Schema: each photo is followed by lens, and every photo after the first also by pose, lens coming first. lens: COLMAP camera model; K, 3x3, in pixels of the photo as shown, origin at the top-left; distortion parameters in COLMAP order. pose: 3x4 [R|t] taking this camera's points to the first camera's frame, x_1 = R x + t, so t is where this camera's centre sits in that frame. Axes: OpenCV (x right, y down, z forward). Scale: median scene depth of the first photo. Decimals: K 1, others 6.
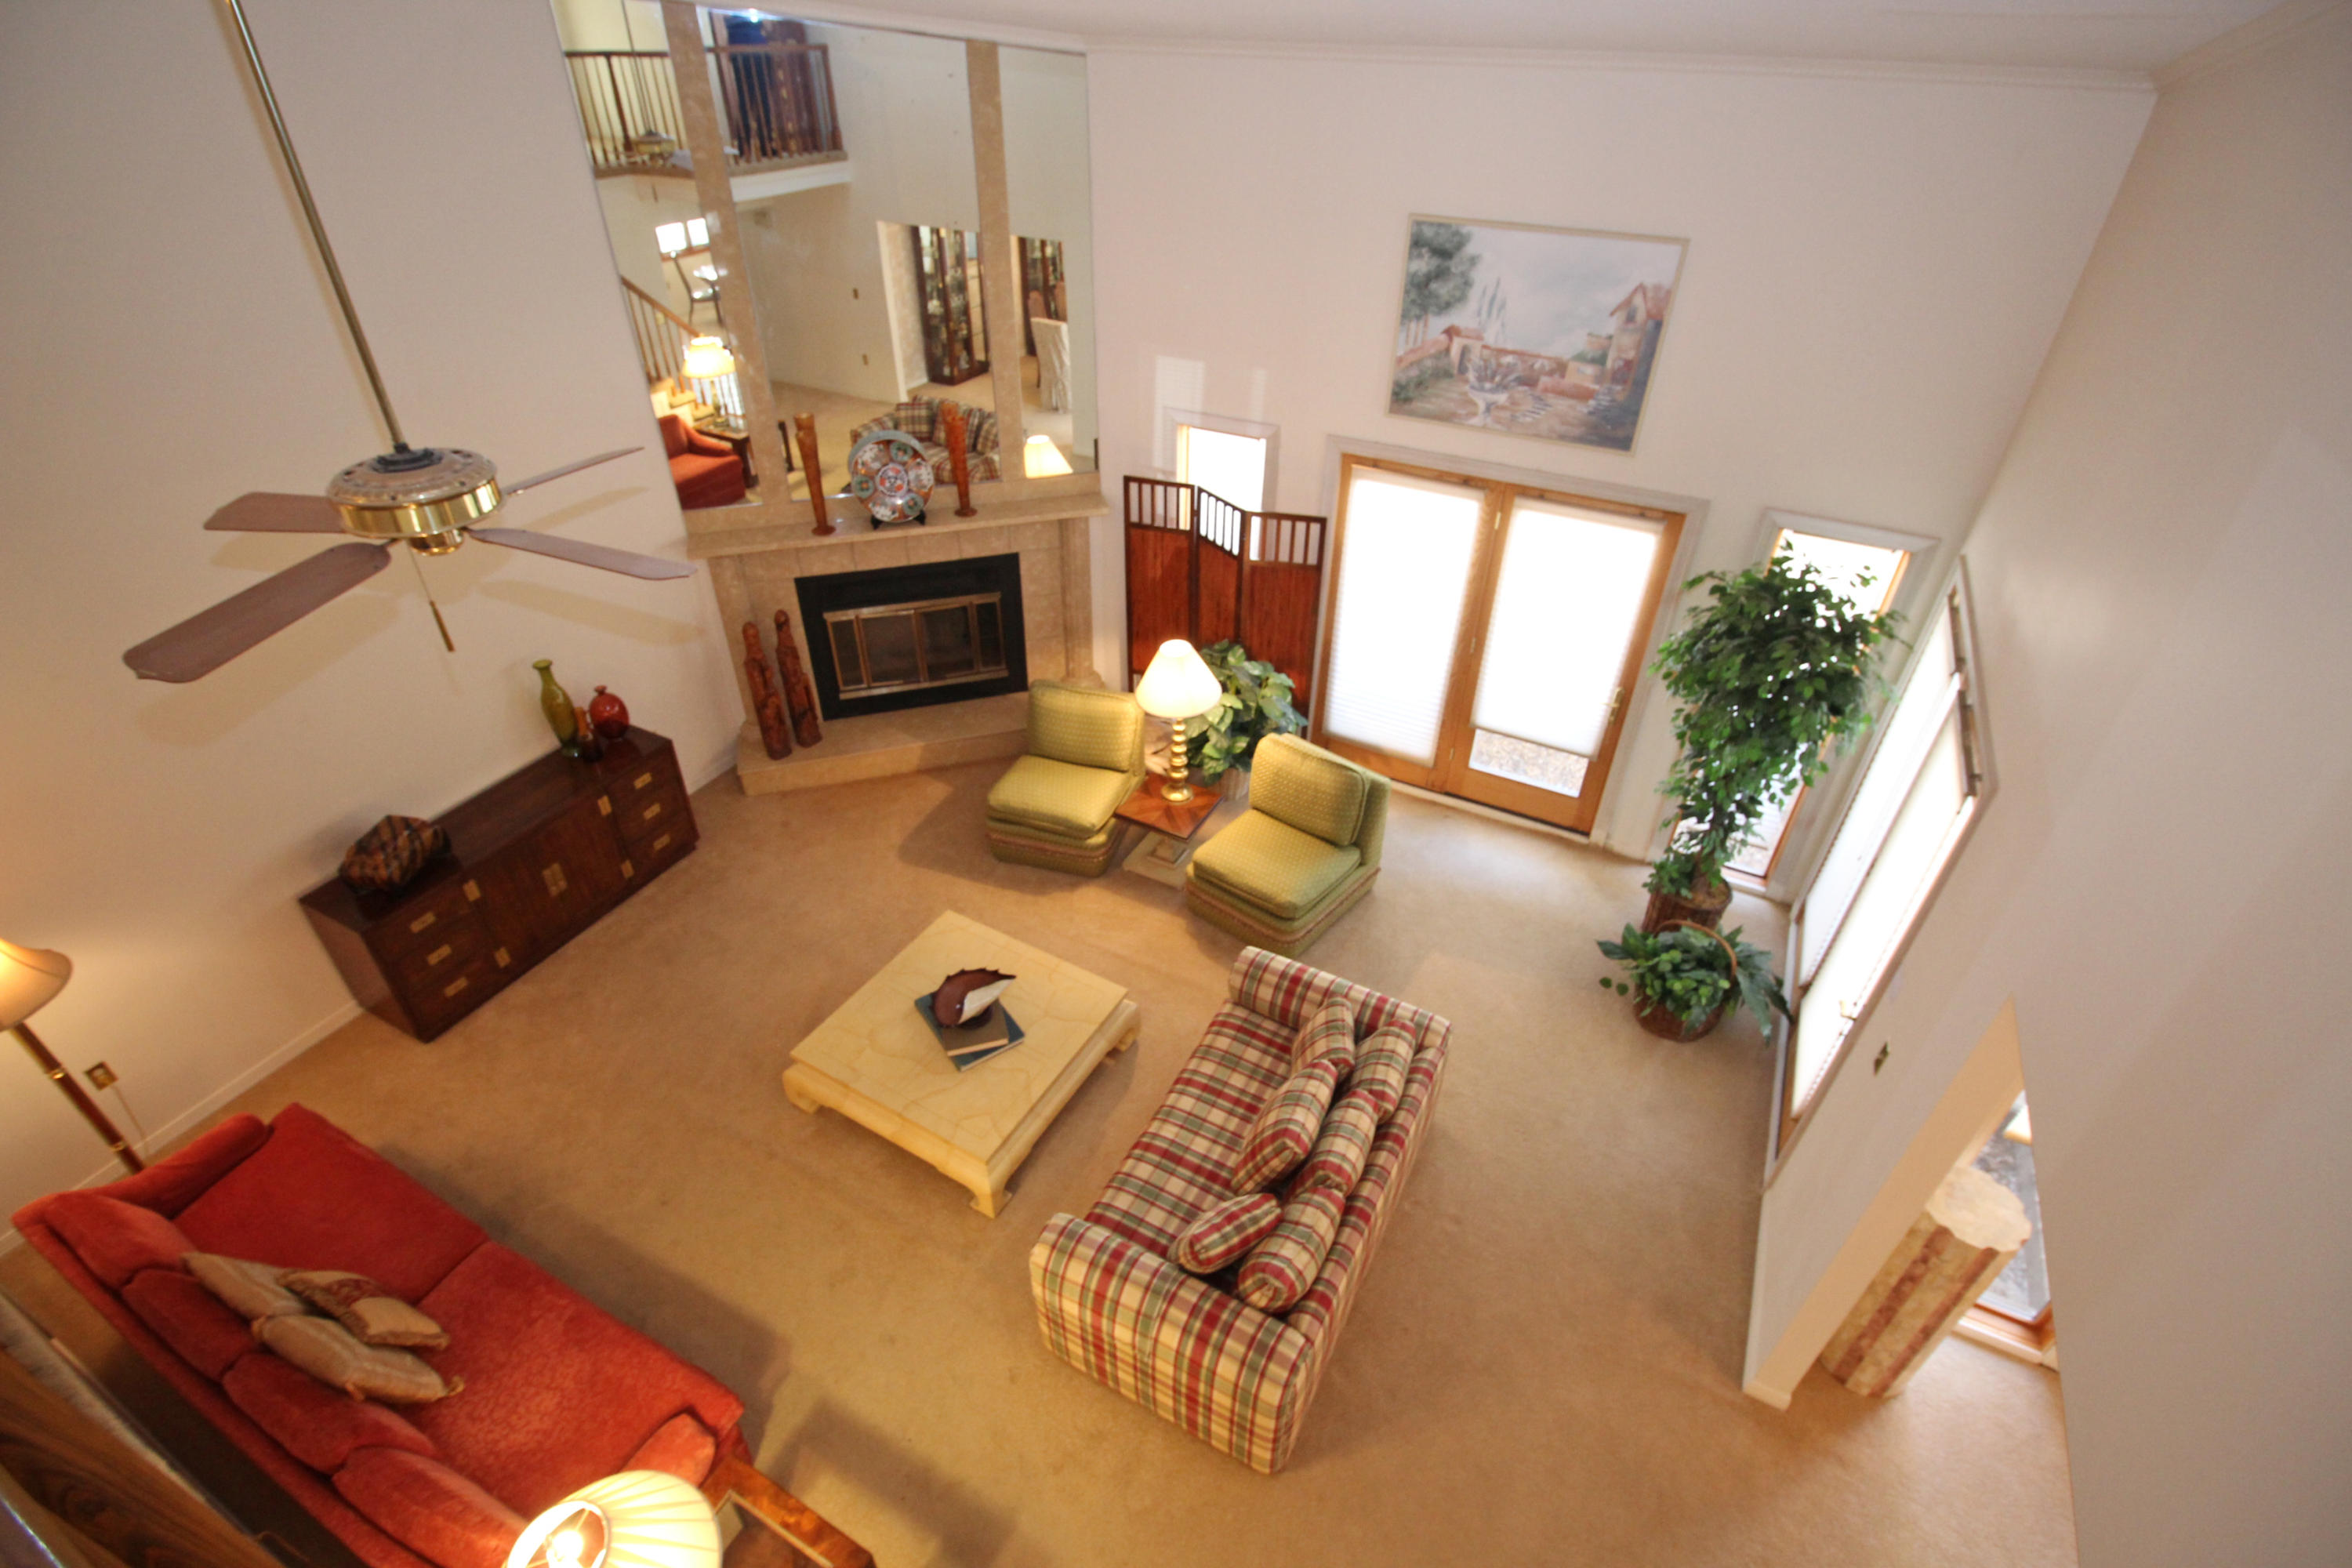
lens RADIAL K [[1089.4, 0, 1176.0], [0, 1089.4, 784.0], [0, 0, 1]] dist [-0.002750, -0.013319]
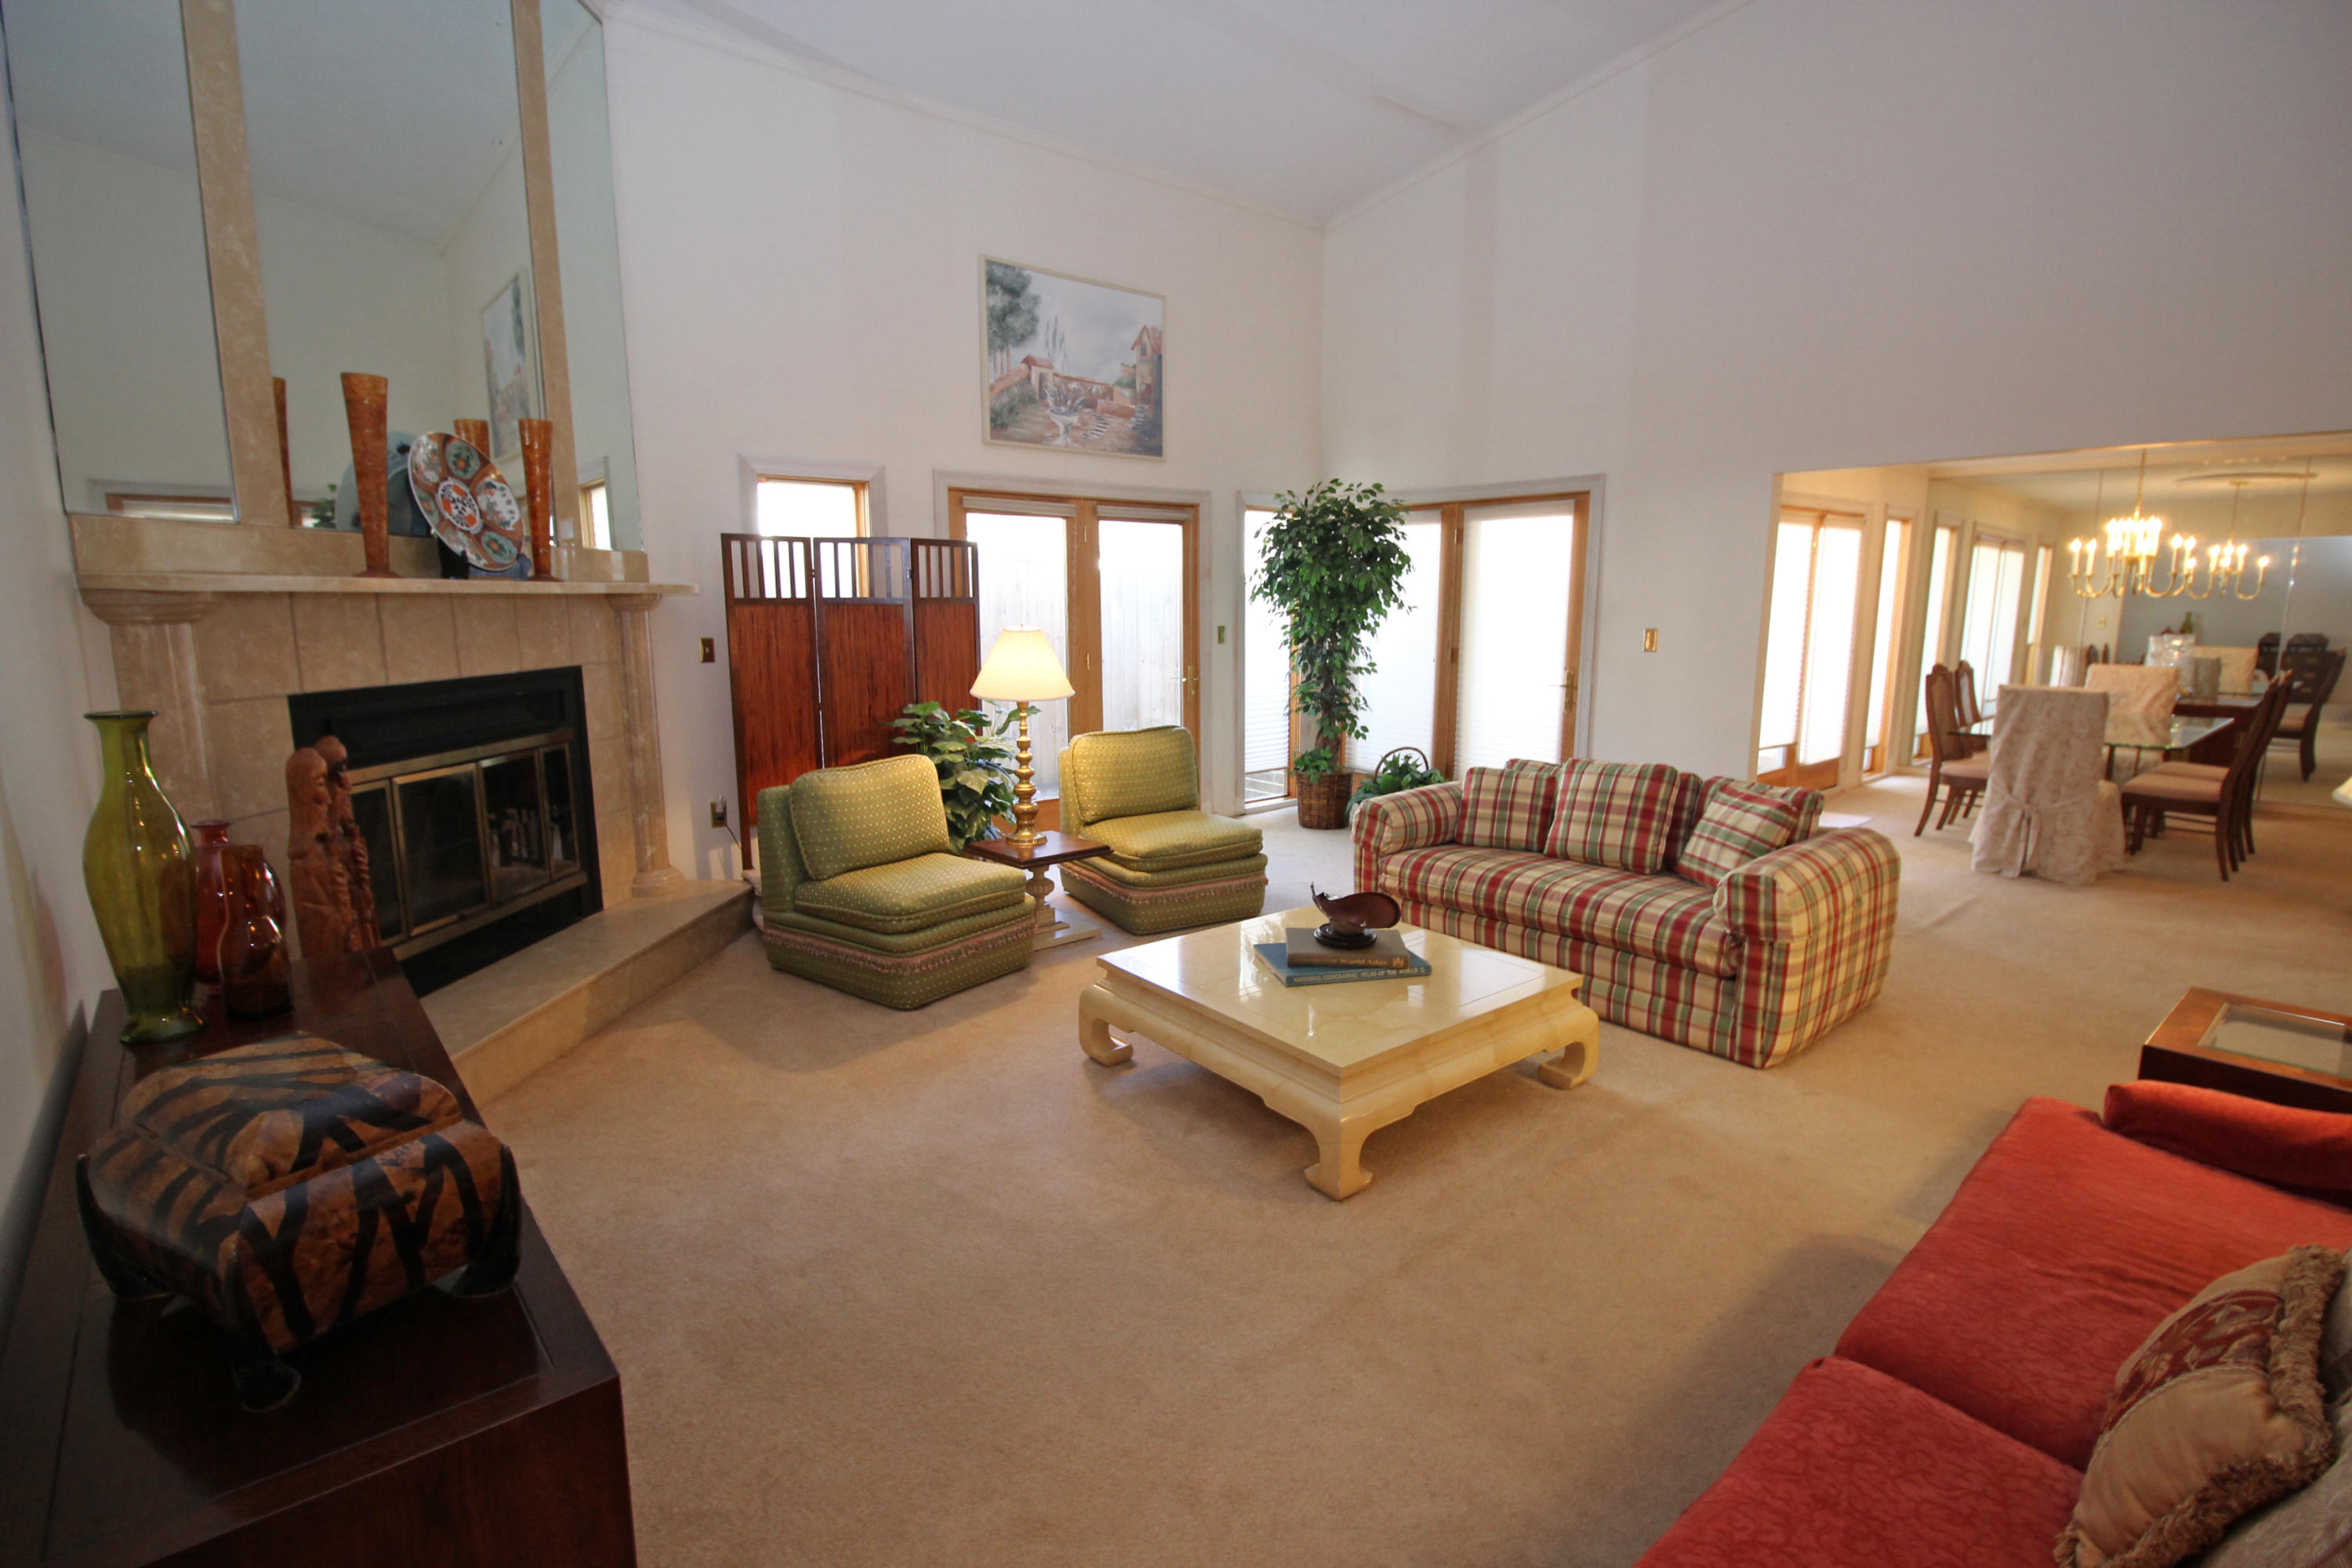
lens RADIAL K [[1102.5, 0, 1170.5], [0, 1102.5, 771.7], [0, 0, 1]] dist [-0.000930, 0.000106]
pose [[0.371680, -0.161042, 0.914286, -0.769905], [0.547603, 0.833294, -0.075838, 0.095035], [-0.749656, 0.528854, 0.397906, 0.649822]]
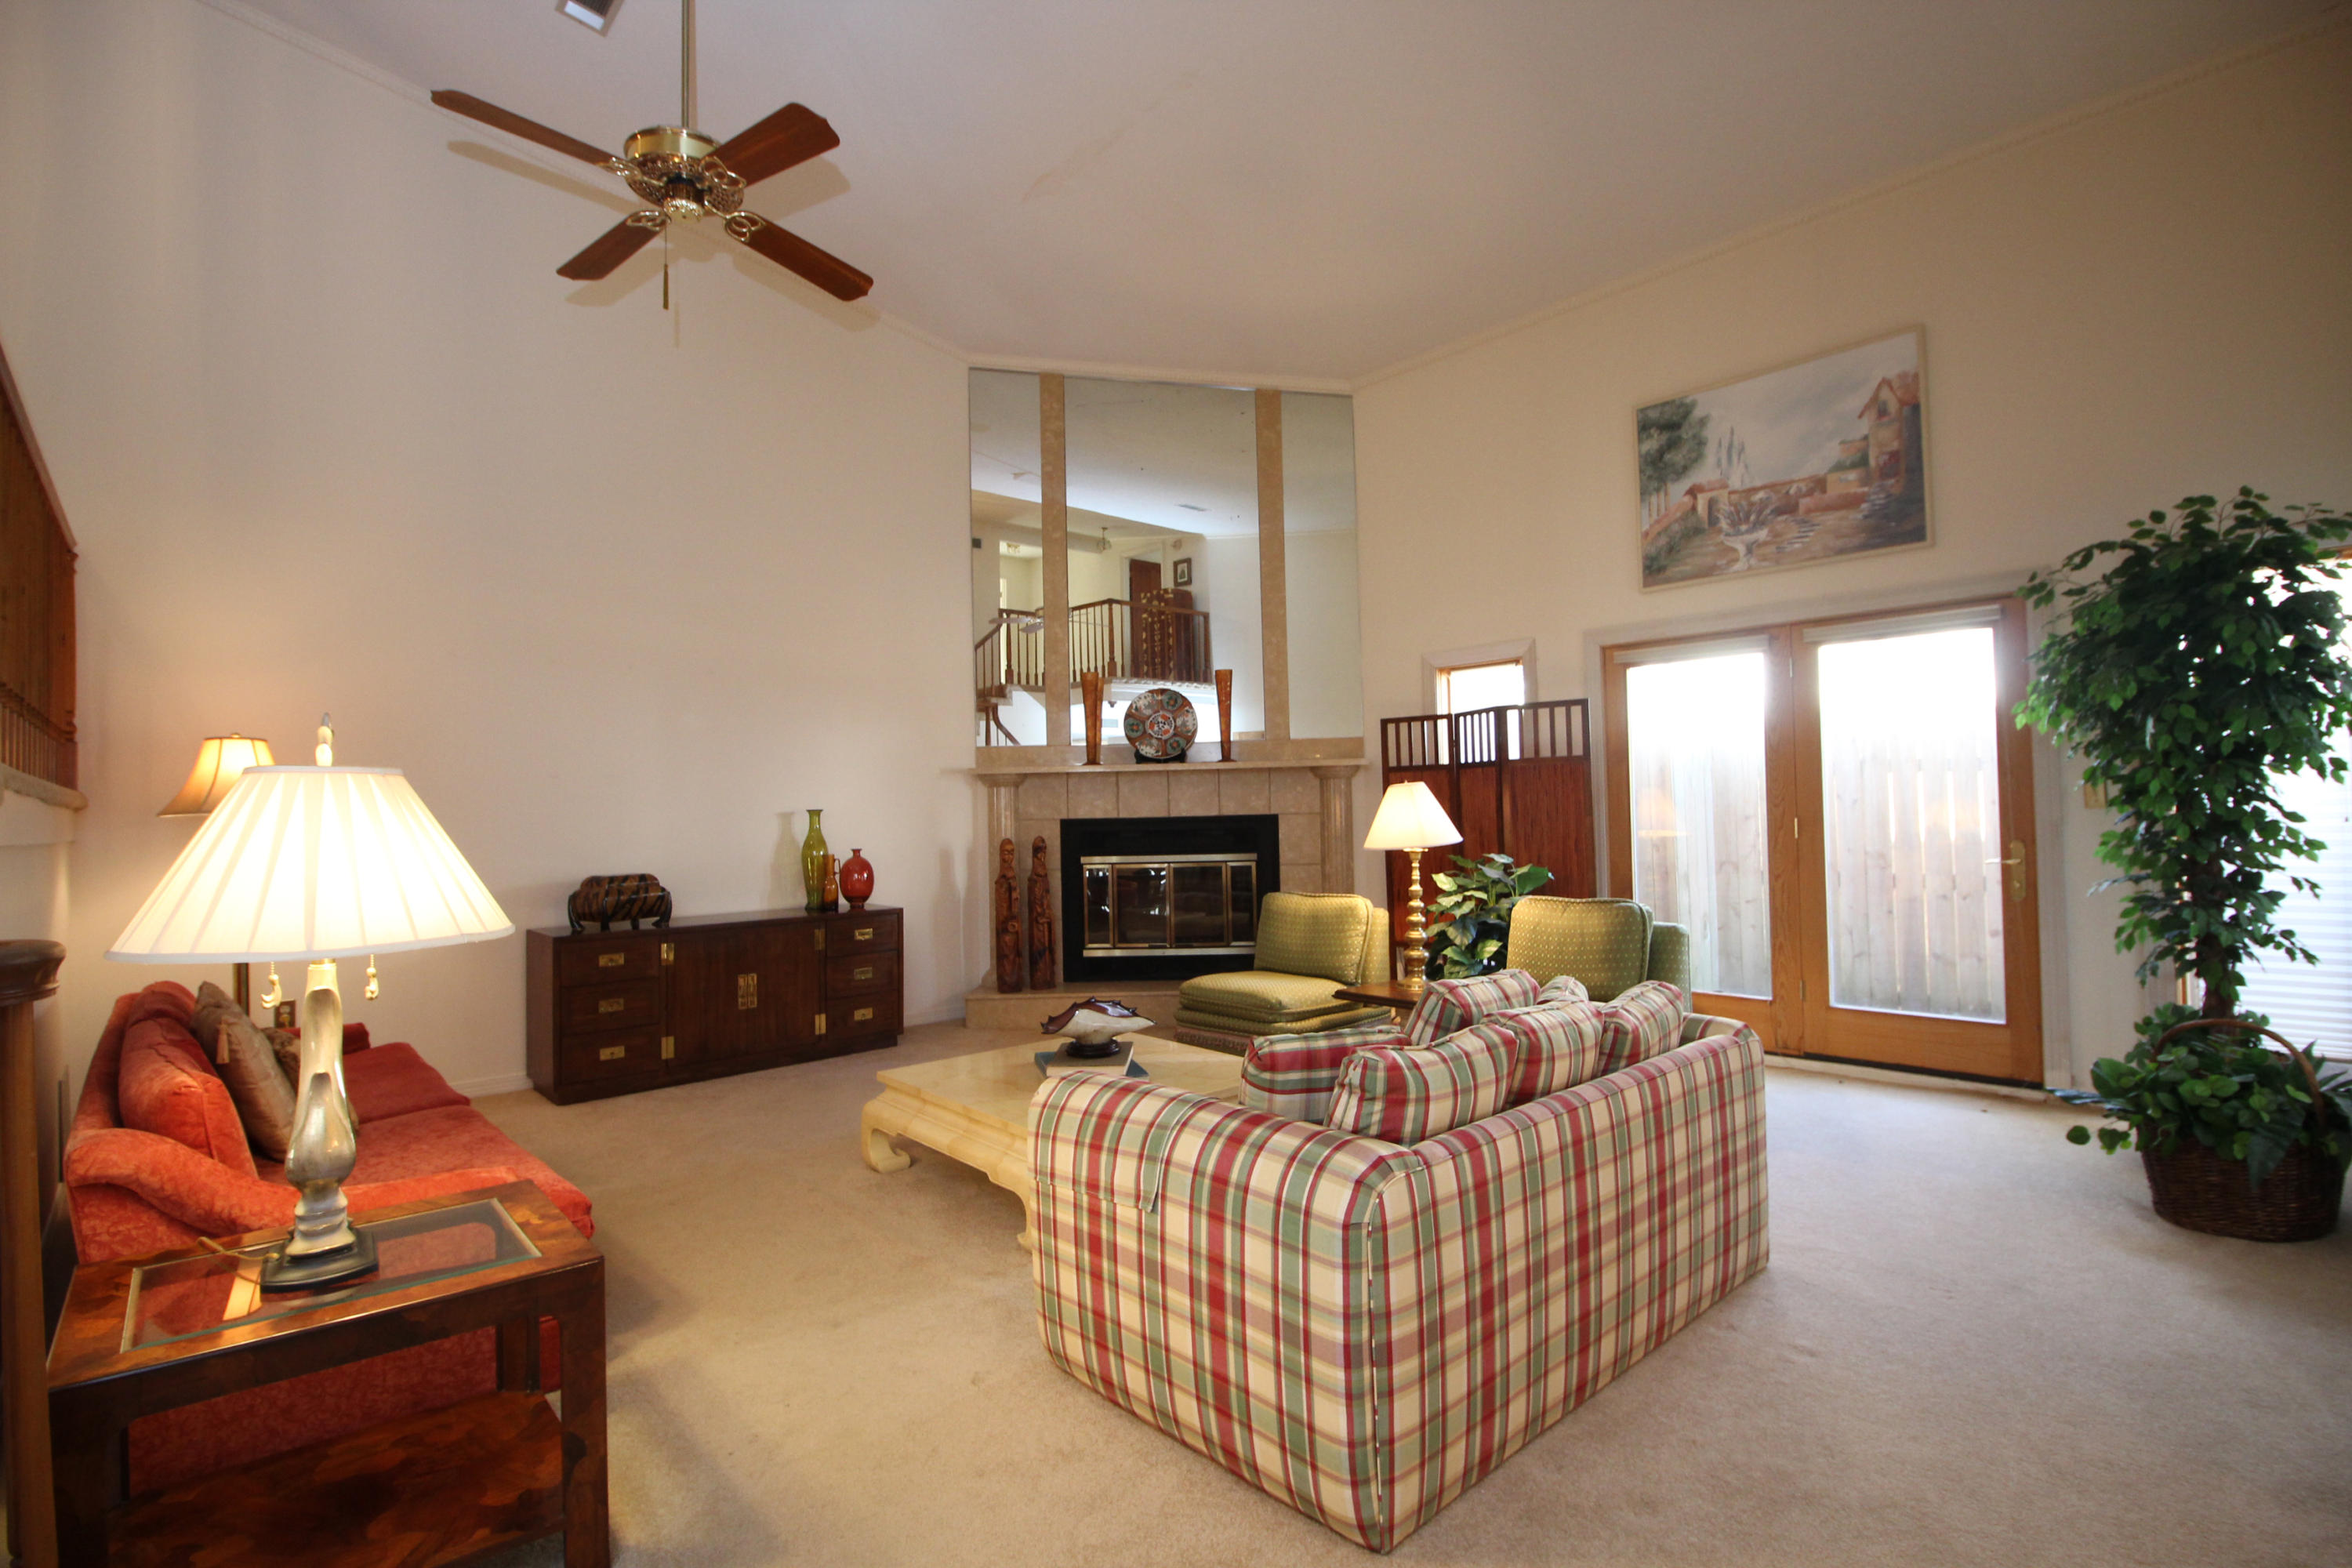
lens RADIAL K [[1089.4, 0, 1176.0], [0, 1089.4, 784.0], [0, 0, 1]] dist [-0.002750, -0.013319]
pose [[0.941954, -0.044374, -0.332796, 0.123114], [-0.165526, 0.801008, -0.575315, 0.437443], [0.292101, 0.597007, 0.747168, 0.273384]]
